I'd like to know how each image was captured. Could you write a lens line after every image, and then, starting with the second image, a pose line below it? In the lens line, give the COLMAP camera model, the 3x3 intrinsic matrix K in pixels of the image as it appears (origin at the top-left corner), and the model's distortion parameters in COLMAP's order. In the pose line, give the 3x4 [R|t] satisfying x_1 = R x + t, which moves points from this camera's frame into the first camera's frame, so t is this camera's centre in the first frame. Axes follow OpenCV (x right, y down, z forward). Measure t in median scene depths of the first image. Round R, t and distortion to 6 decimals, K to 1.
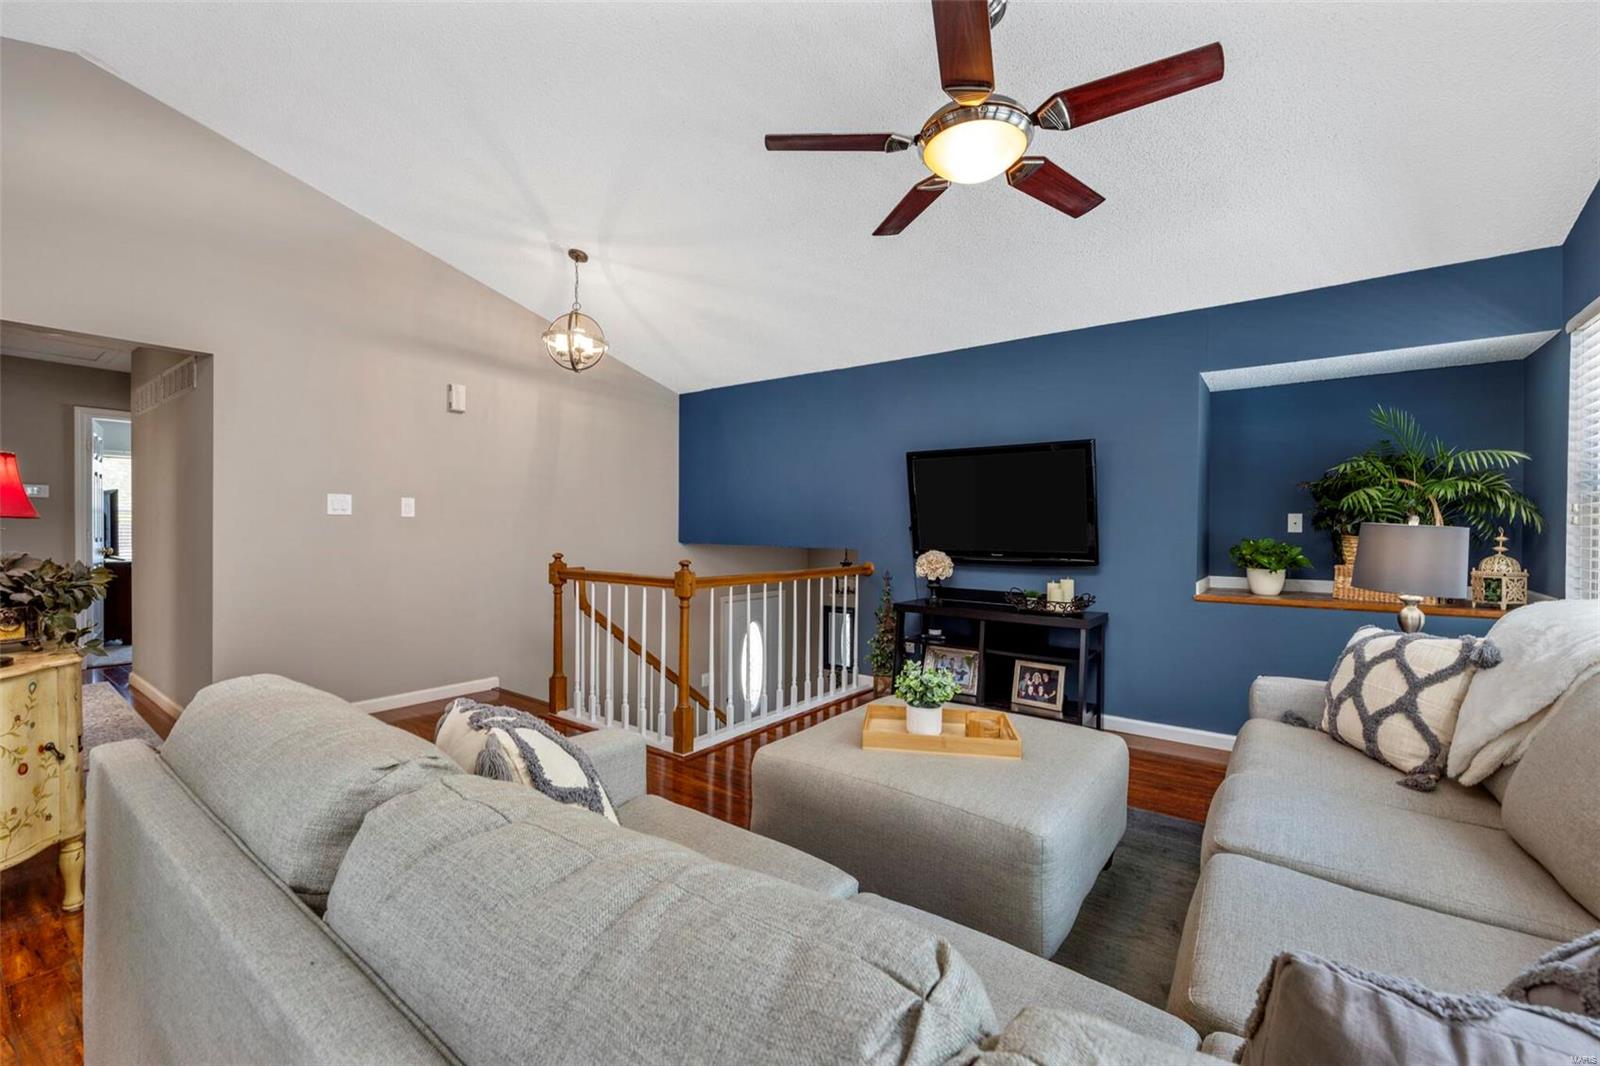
lens RADIAL K [[650.0, 0, 800.0], [0, 650.0, 533.0], [0, 0, 1]] dist [0.024871, 0.000038]
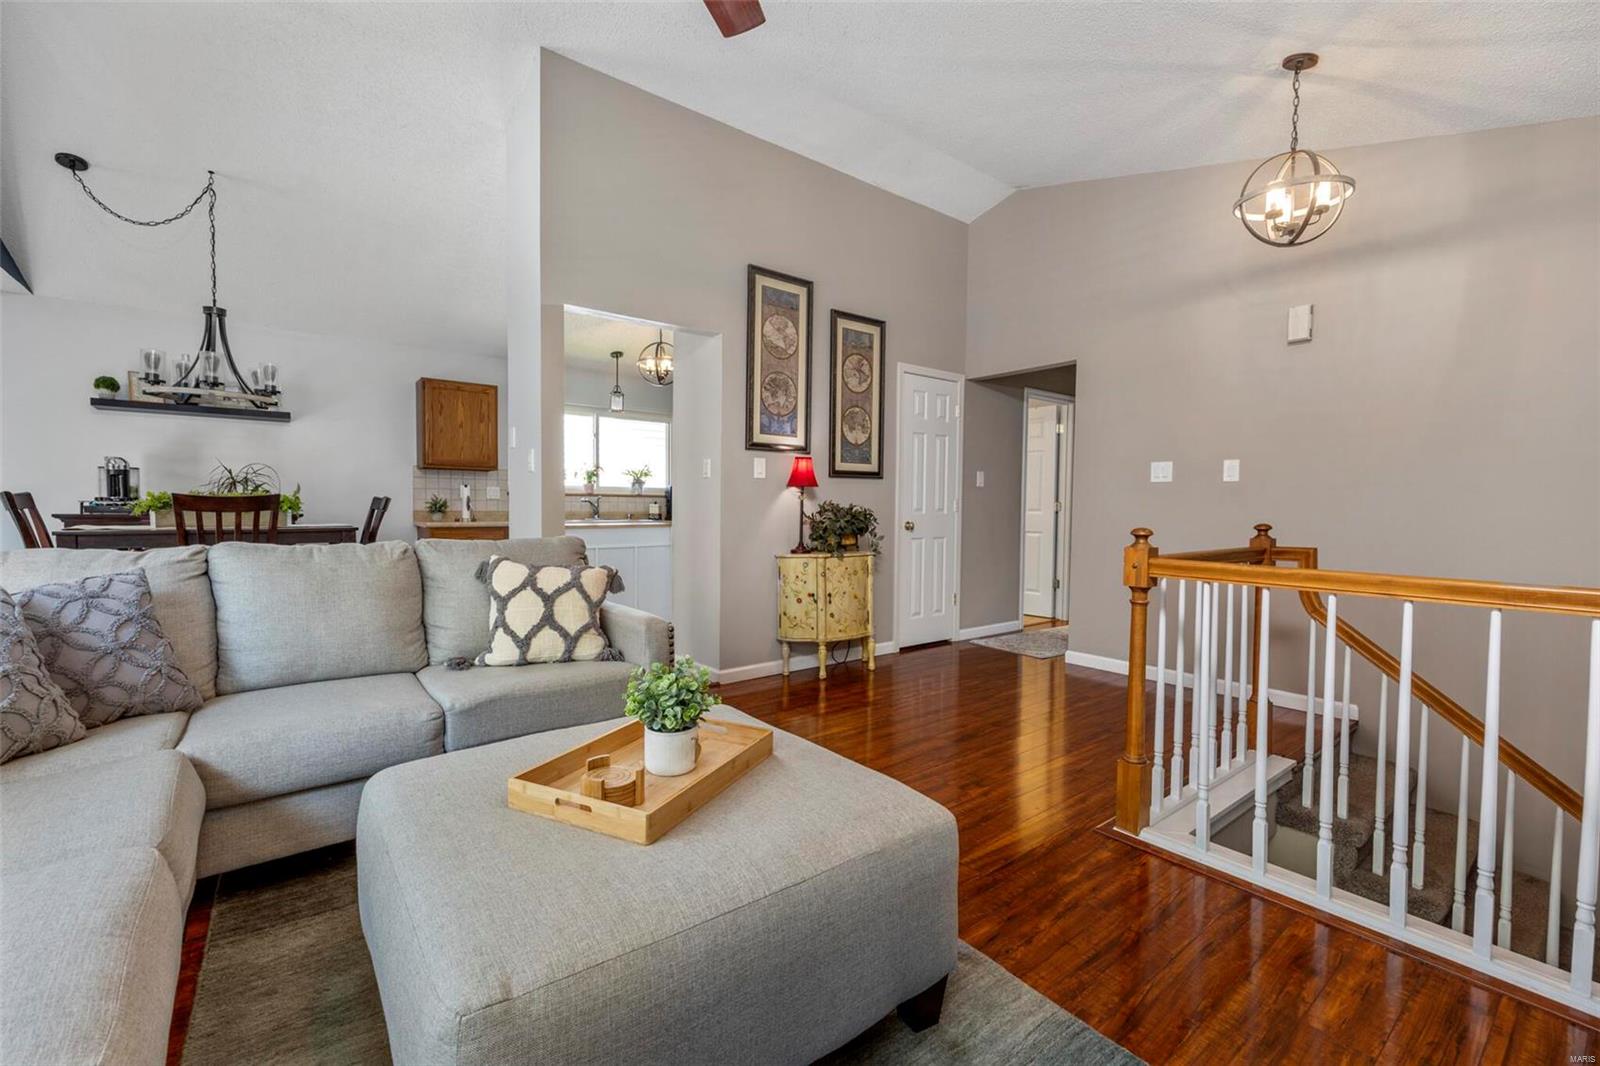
lens RADIAL K [[650.0, 0, 800.0], [0, 650.0, 533.0], [0, 0, 1]] dist [0.024871, 0.000038]
pose [[-0.240360, 0.032518, -0.970139, 0.435973], [-0.010608, 0.999291, 0.036124, 0.021123], [0.970626, 0.018974, -0.239844, 0.696951]]
